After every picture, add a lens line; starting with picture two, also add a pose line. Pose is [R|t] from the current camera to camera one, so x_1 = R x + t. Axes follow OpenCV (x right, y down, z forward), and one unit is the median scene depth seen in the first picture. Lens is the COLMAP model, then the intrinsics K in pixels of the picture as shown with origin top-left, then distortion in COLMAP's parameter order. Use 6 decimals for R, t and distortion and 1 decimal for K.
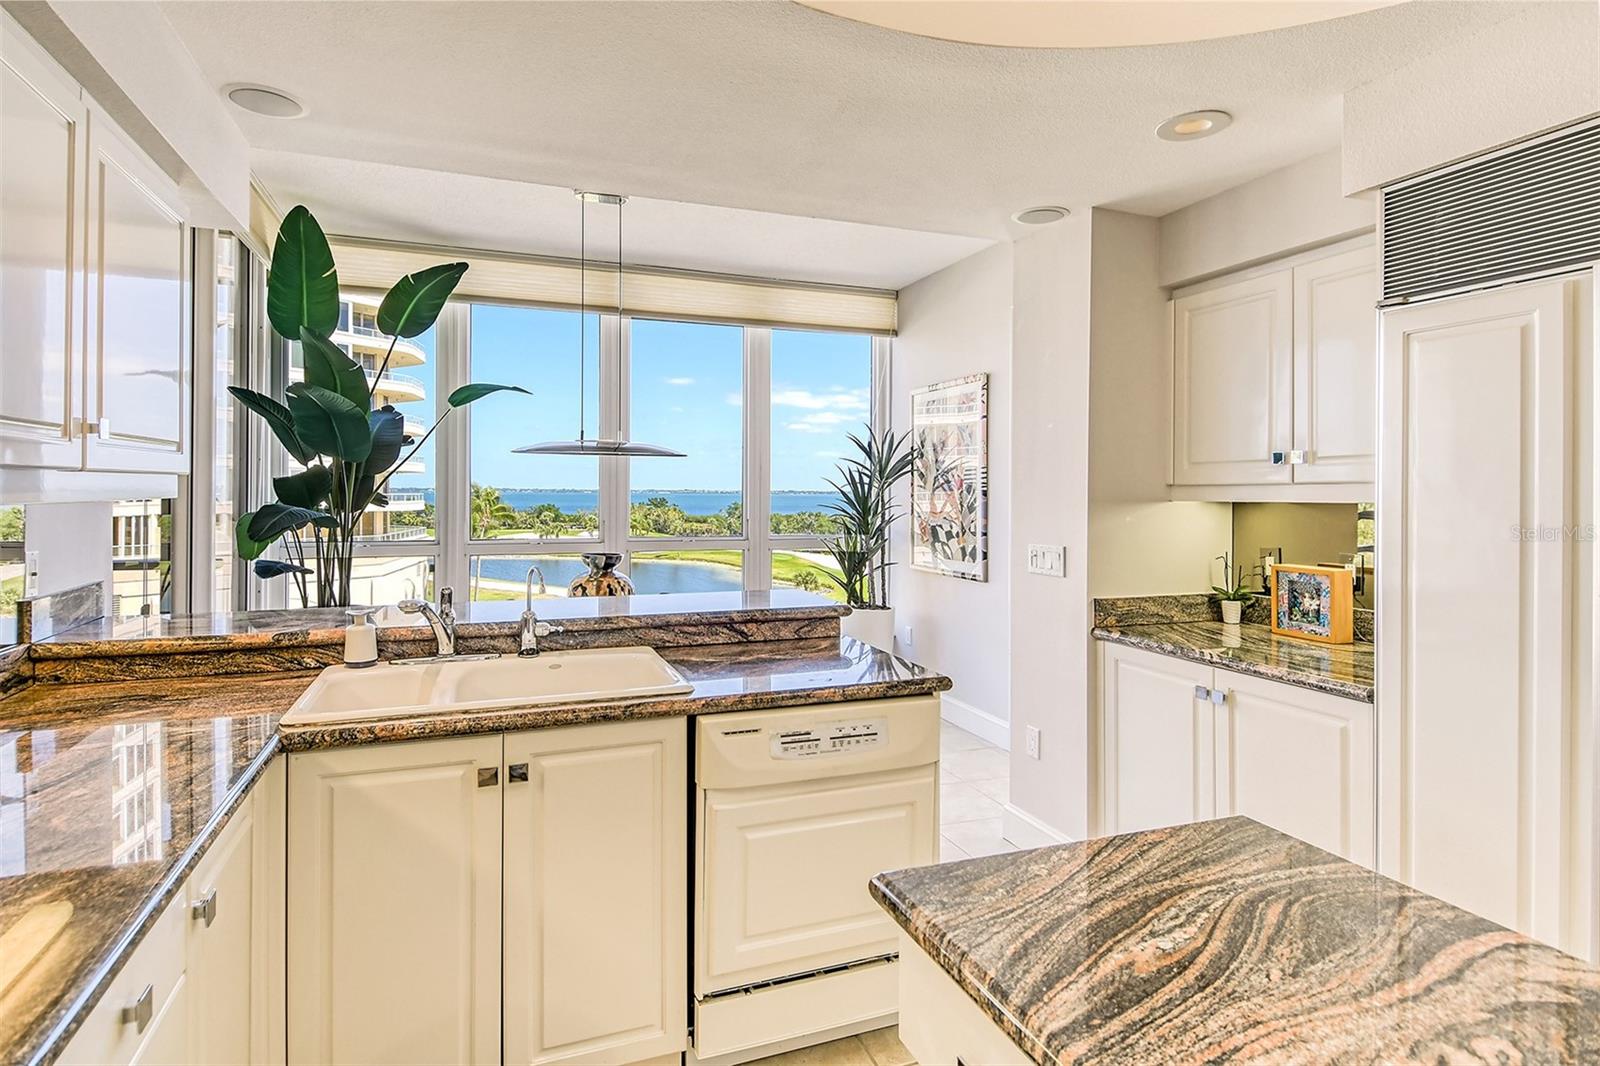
lens RADIAL K [[857.9, 0, 791.3], [0, 857.9, 529.2], [0, 0, 1]] dist [0.016699, -0.015732]
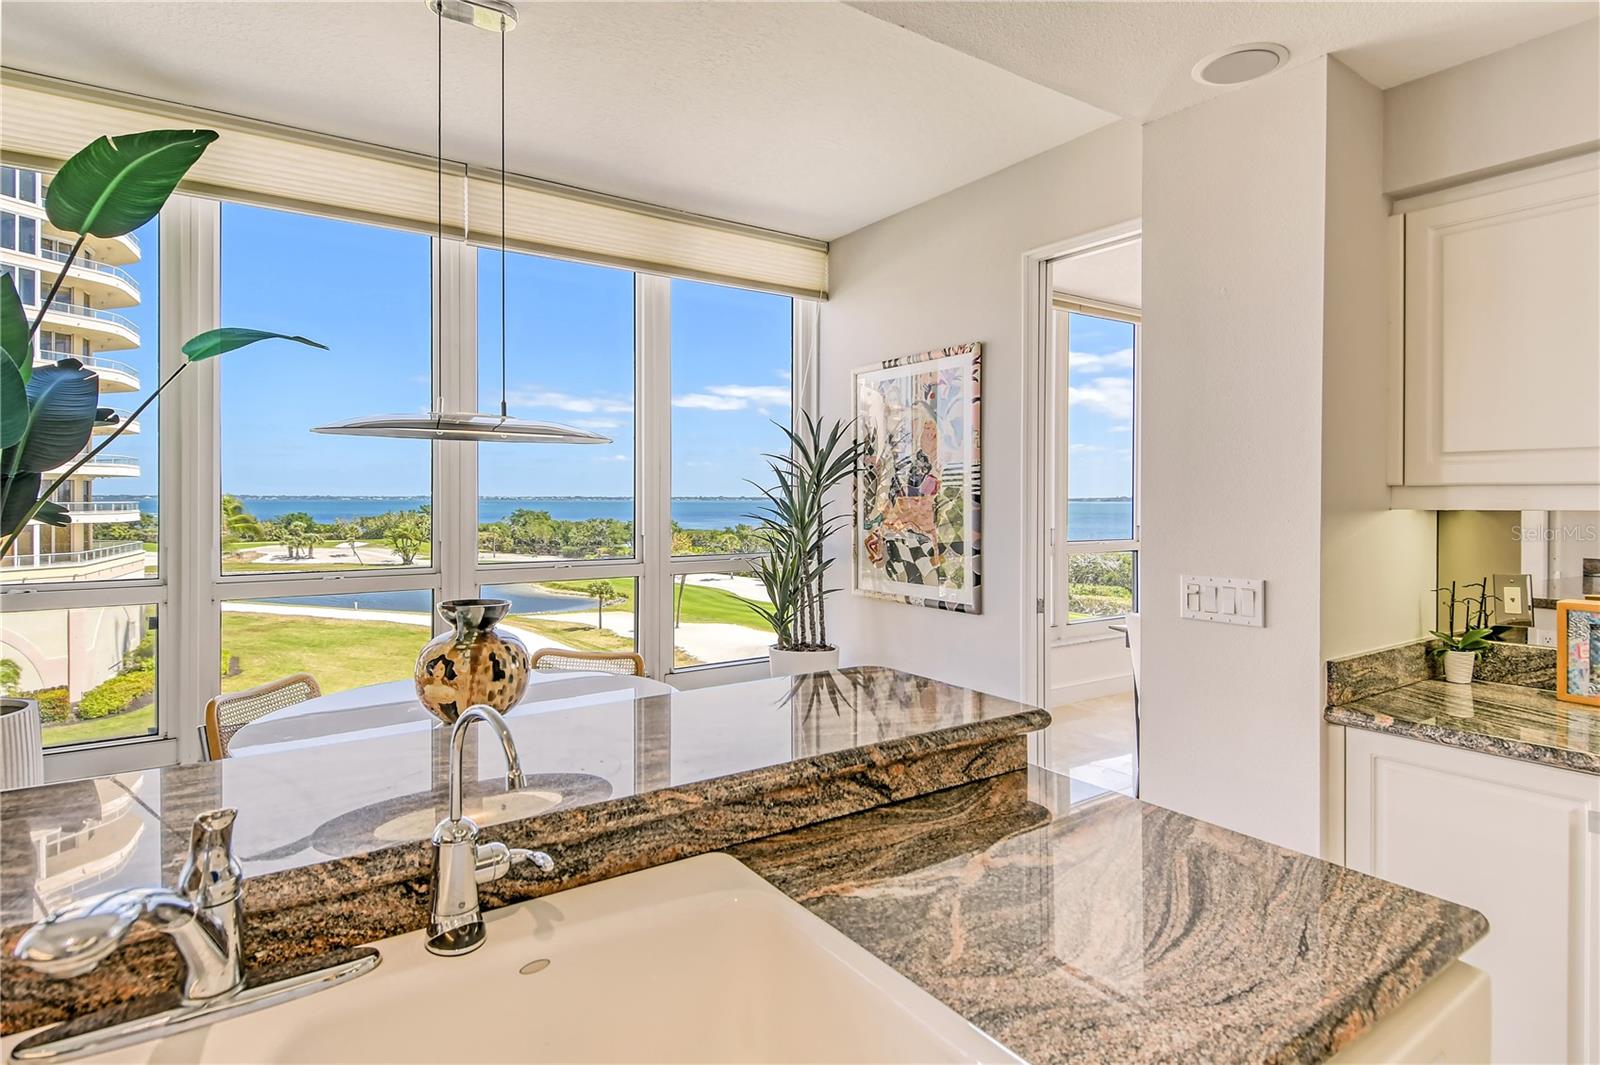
lens RADIAL K [[857.9, 0, 788.3], [0, 857.9, 526.5], [0, 0, 1]] dist [0.016699, -0.015732]
pose [[0.970883, -0.011826, 0.239264, -0.118363], [0.014186, 0.999866, -0.008148, -0.012647], [-0.239136, 0.011305, 0.970920, 0.281402]]
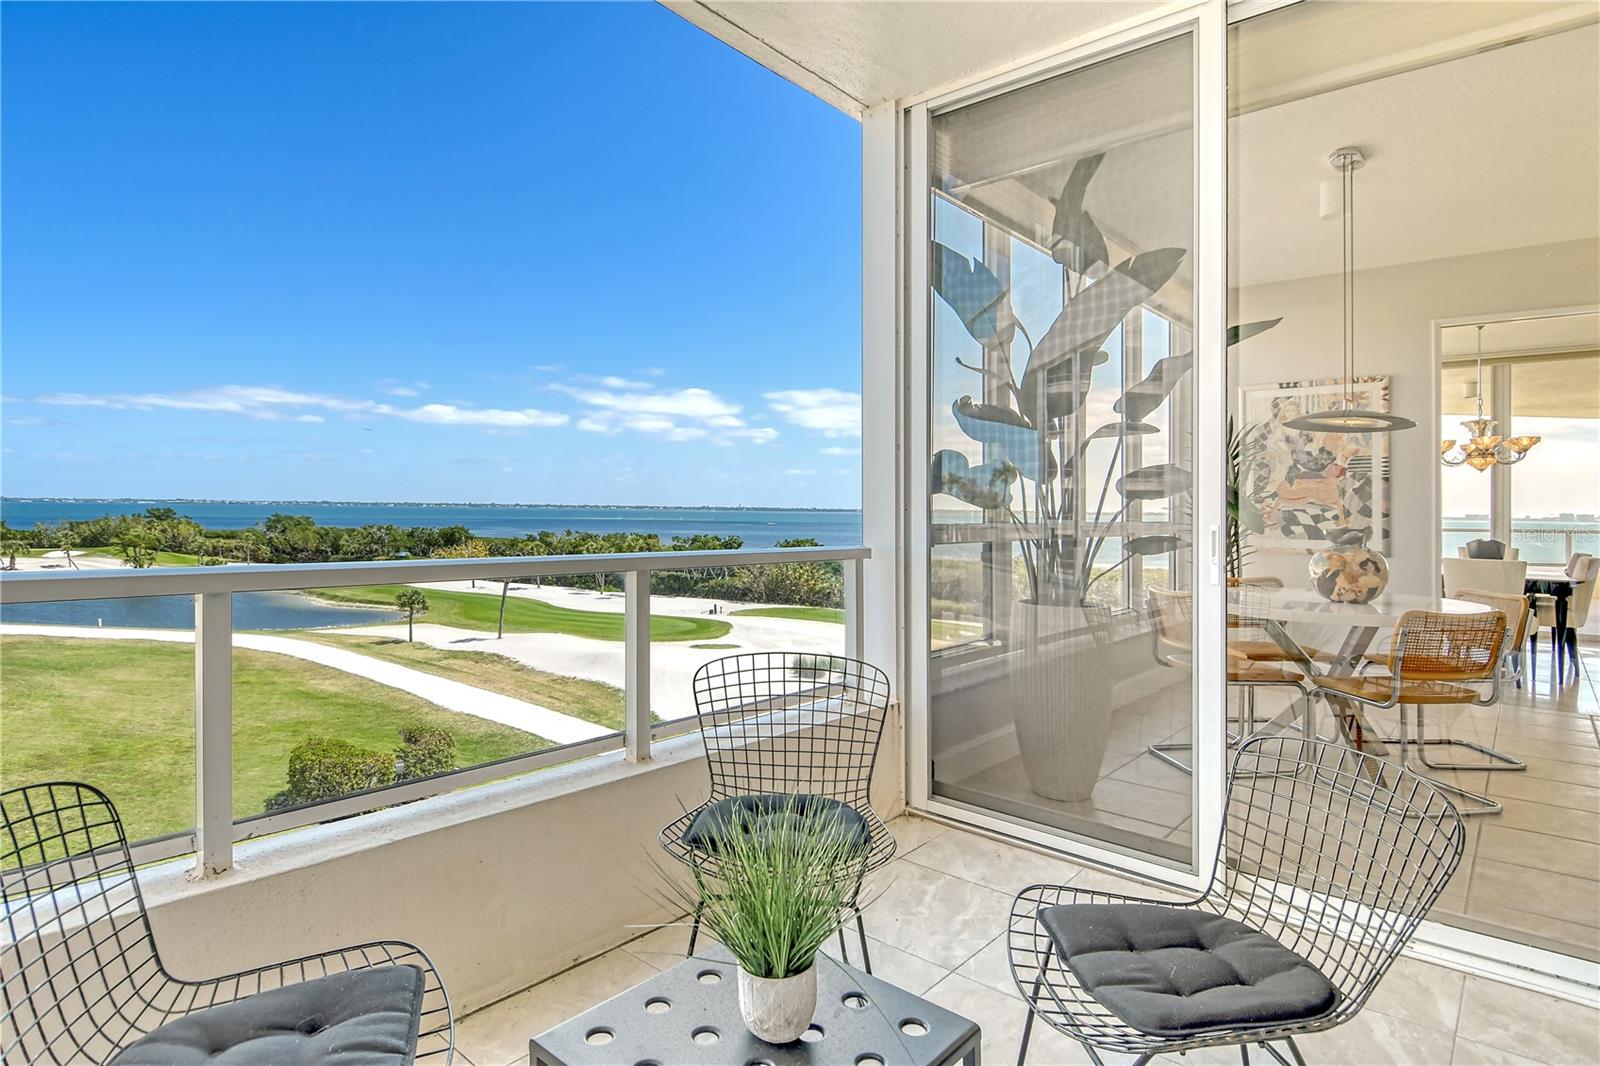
lens RADIAL K [[857.9, 0, 800.1], [0, 857.9, 528.1], [0, 0, 1]] dist [0.016699, -0.015732]
pose [[0.864532, -0.005655, 0.502546, -0.995896], [0.014490, 0.999801, -0.013677, 0.026302], [-0.502369, 0.019106, 0.864442, 0.379677]]
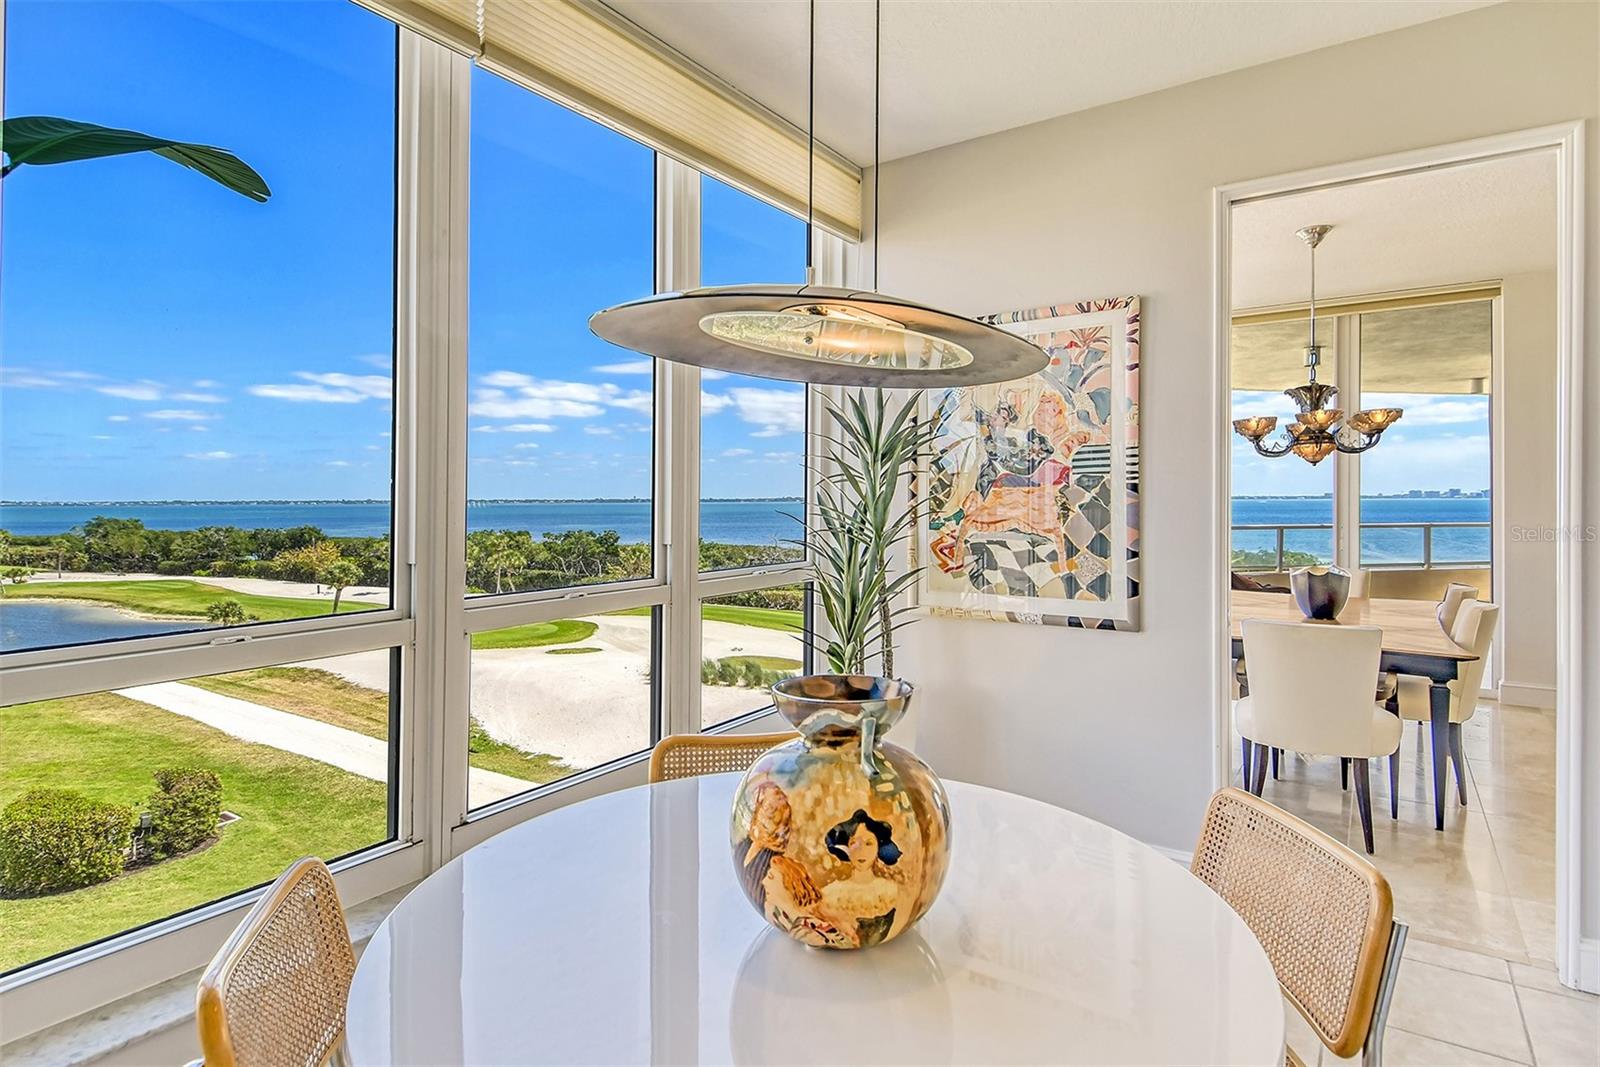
lens RADIAL K [[857.9, 0, 776.3], [0, 857.9, 505.3], [0, 0, 1]] dist [0.016699, -0.015732]
pose [[0.816769, -0.014201, 0.576790, -0.332648], [0.035282, 0.999055, -0.025365, -0.022086], [-0.575885, 0.041067, 0.816499, 0.613417]]
